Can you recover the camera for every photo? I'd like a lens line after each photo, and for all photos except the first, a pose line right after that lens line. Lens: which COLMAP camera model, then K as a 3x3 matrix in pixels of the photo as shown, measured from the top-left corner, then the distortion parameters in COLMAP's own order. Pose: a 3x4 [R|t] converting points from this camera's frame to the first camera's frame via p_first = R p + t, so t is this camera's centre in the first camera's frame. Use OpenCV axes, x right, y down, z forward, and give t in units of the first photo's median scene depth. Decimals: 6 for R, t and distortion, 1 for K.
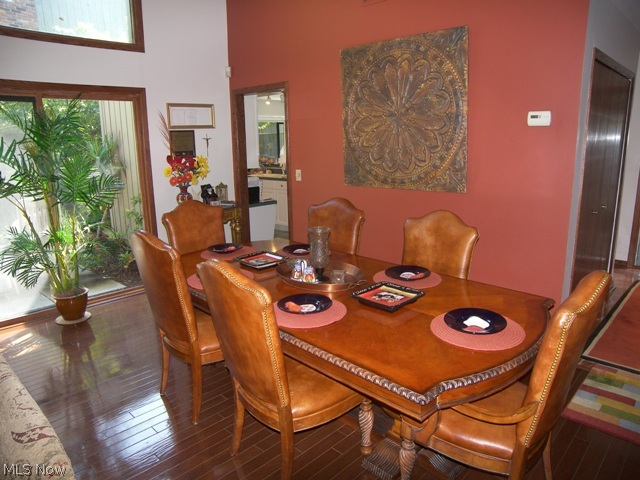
lens RADIAL K [[445.8, 0, 320.0], [0, 445.8, 240.0], [0, 0, 1]] dist [-0.119686, 0.076657]
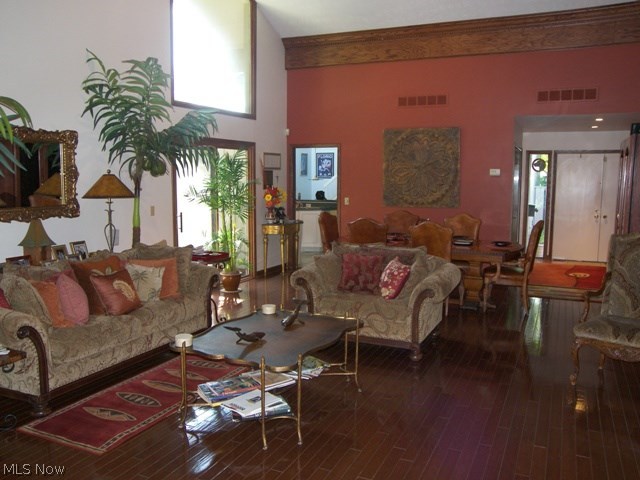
lens RADIAL K [[563.2, 0, 320.0], [0, 563.2, 240.0], [0, 0, 1]] dist [-0.002476, 0.001443]
pose [[0.940899, -0.013905, 0.338402, -0.975316], [0.050799, 0.993648, -0.100412, 0.226709], [-0.334856, 0.111668, 0.935629, -1.007087]]
